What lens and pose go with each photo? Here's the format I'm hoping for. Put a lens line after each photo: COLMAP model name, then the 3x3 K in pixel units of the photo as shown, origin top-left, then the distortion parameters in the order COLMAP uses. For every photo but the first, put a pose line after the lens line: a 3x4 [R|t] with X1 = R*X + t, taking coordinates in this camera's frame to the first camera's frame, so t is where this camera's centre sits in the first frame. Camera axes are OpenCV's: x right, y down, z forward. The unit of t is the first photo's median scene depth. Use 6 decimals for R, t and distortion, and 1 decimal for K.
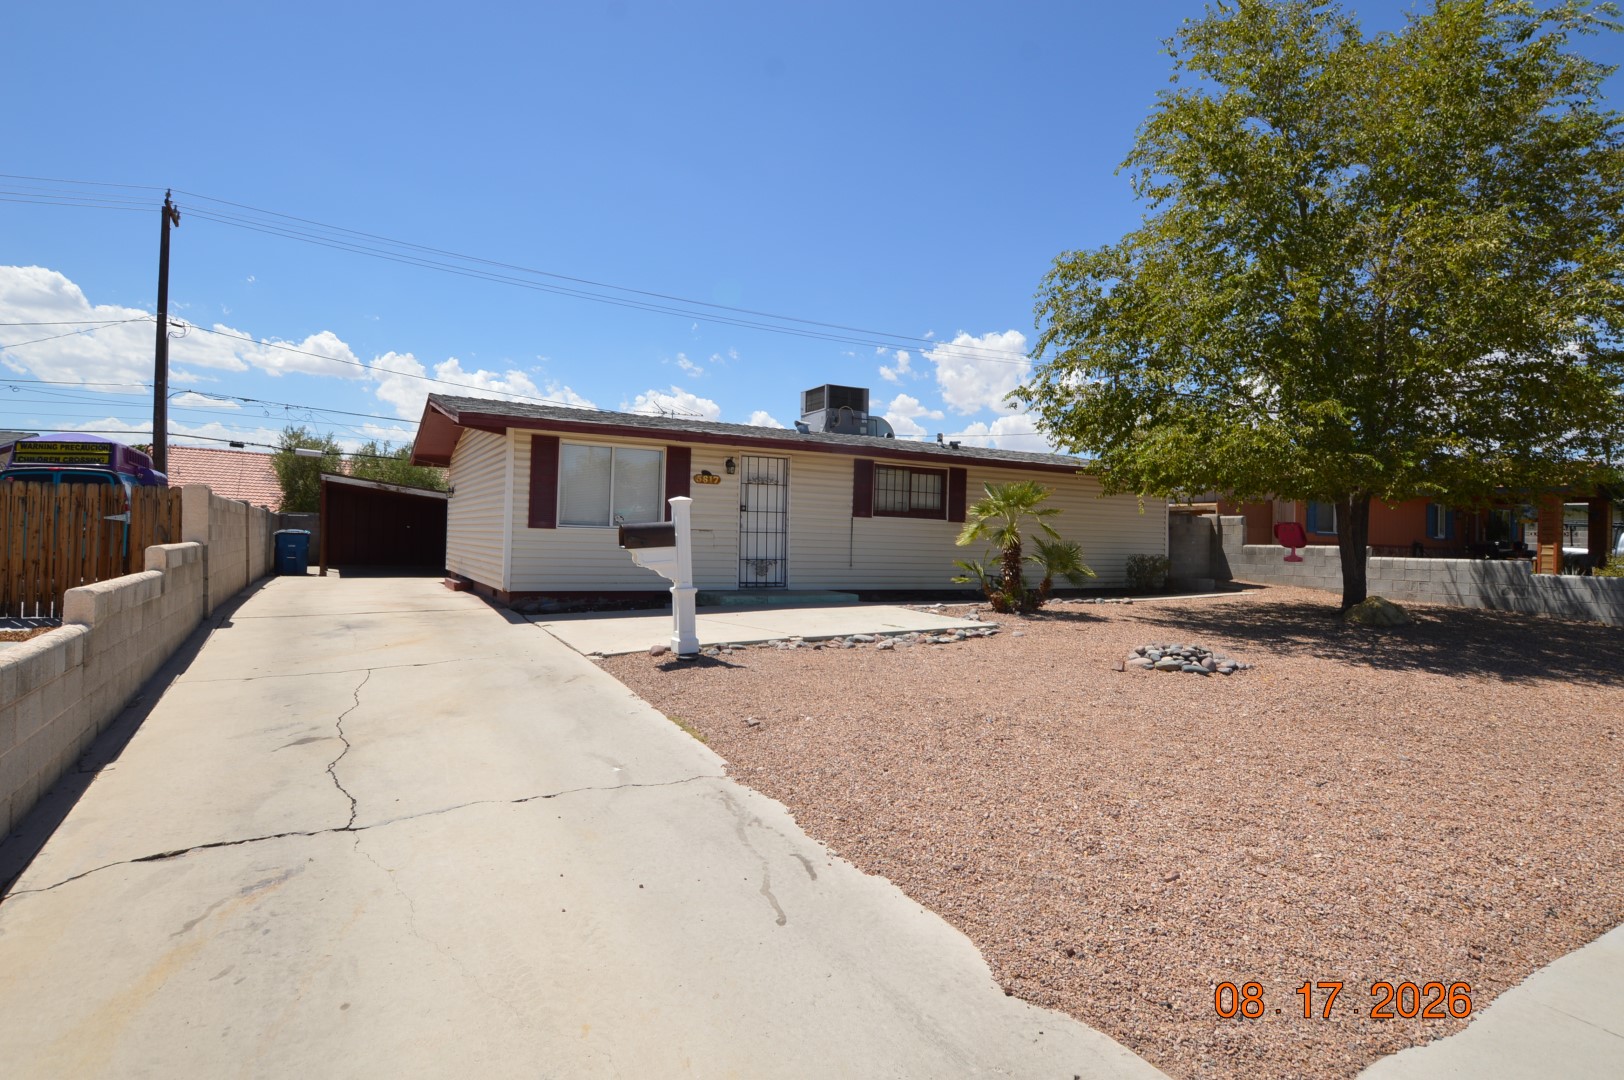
lens RADIAL K [[858.2, 0, 809.9], [0, 858.2, 537.0], [0, 0, 1]] dist [-0.014210, 0.000014]
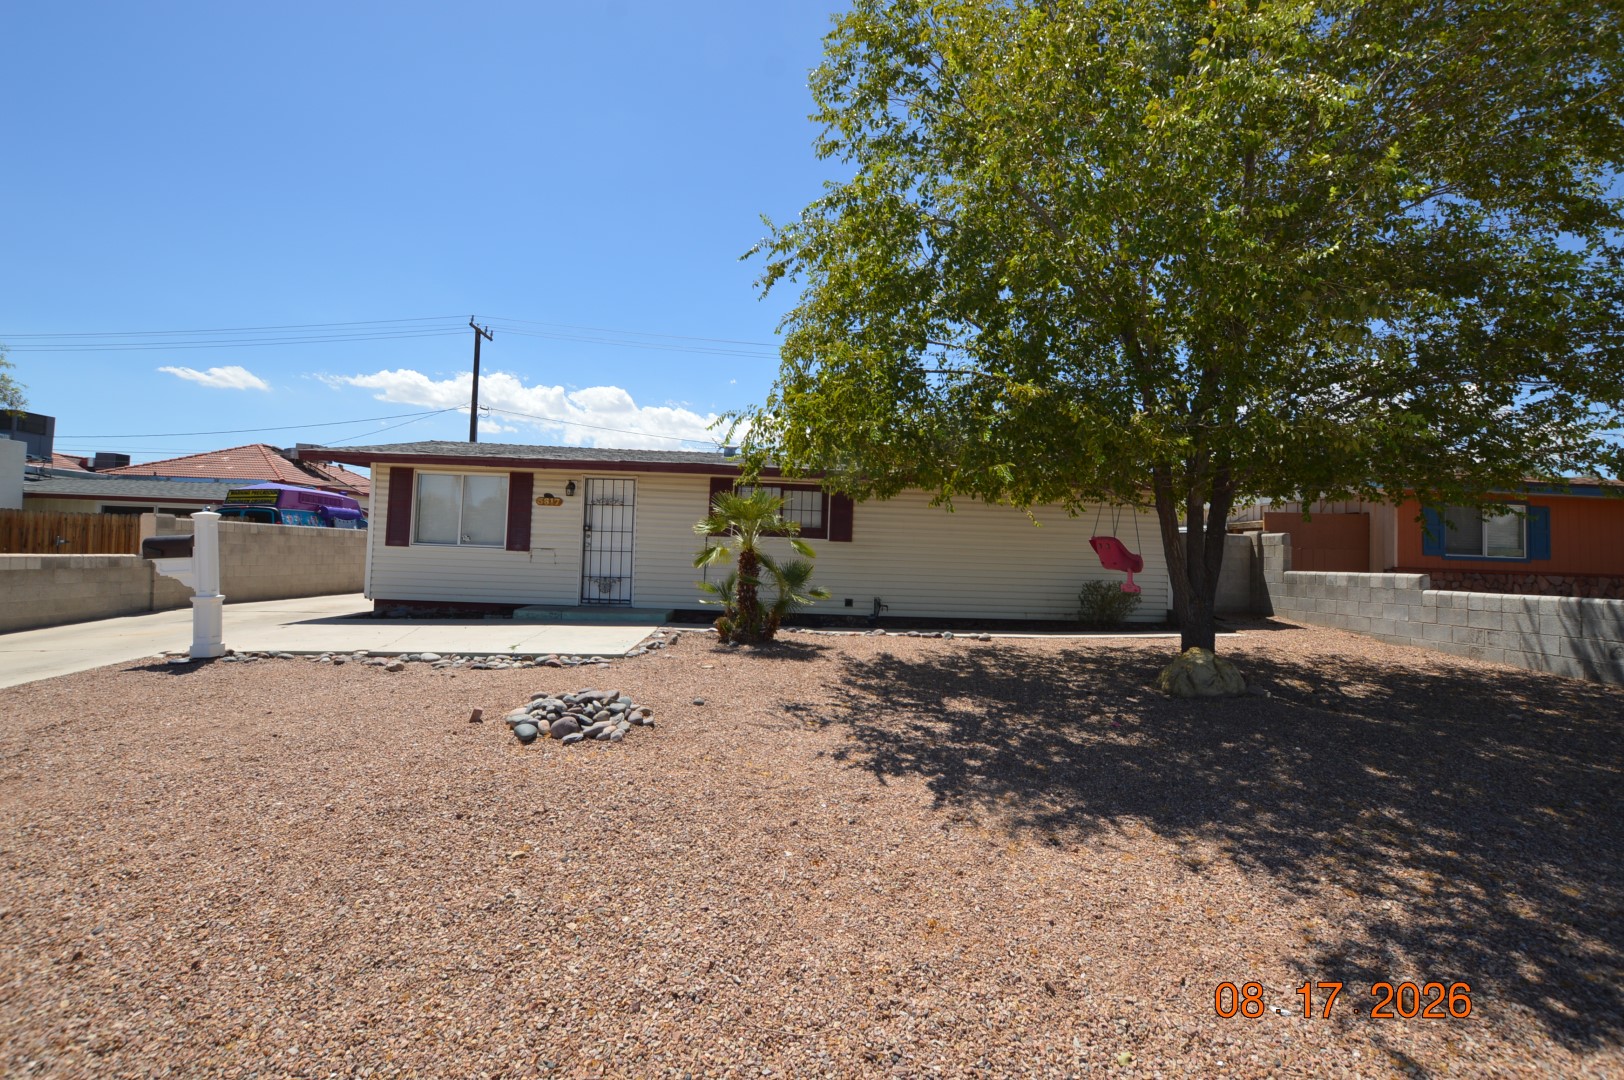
lens RADIAL K [[719.7, 0, 811.7], [0, 719.7, 538.4], [0, 0, 1]] dist [-0.016221, -0.000437]
pose [[0.895132, -0.008199, -0.445727, 0.554532], [-0.008025, 0.999372, -0.034500, 0.007350], [0.445730, 0.034459, 0.894504, 0.327105]]
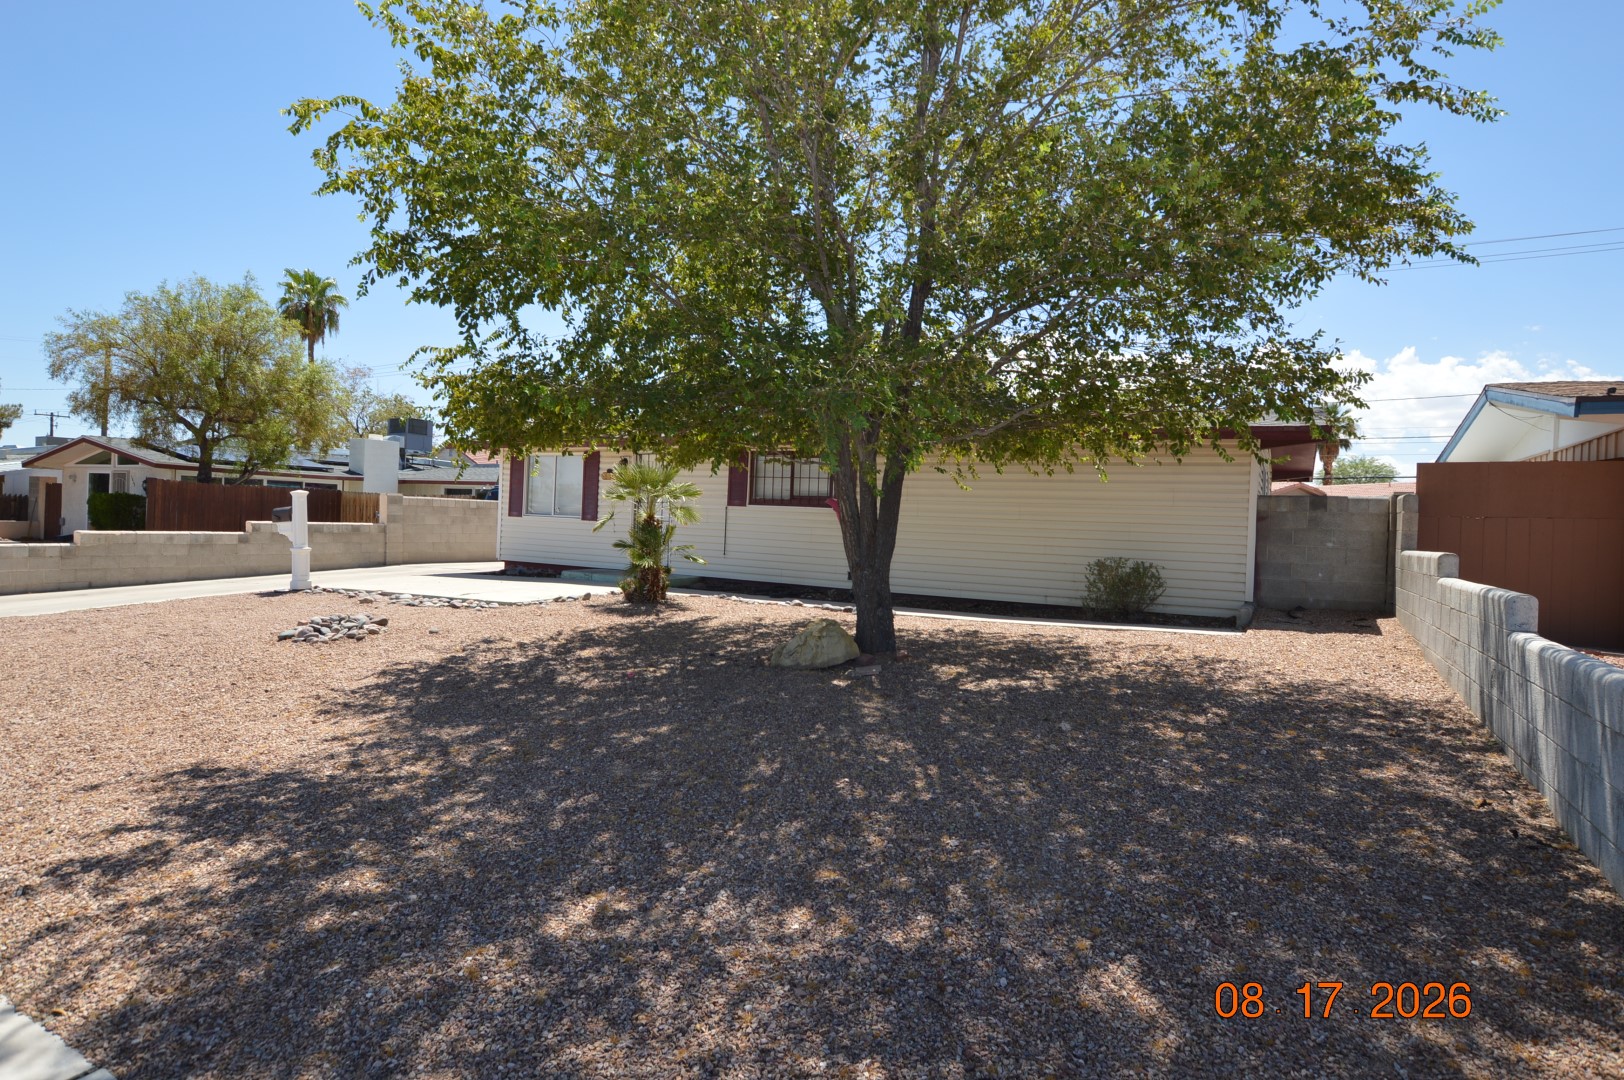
lens RADIAL K [[858.2, 0, 812.4], [0, 858.2, 534.5], [0, 0, 1]] dist [-0.014210, 0.000014]
pose [[0.534300, 0.008728, -0.845250, 1.005406], [-0.020090, 0.999795, -0.002376, 0.010484], [0.845056, 0.018251, 0.534366, 0.574775]]
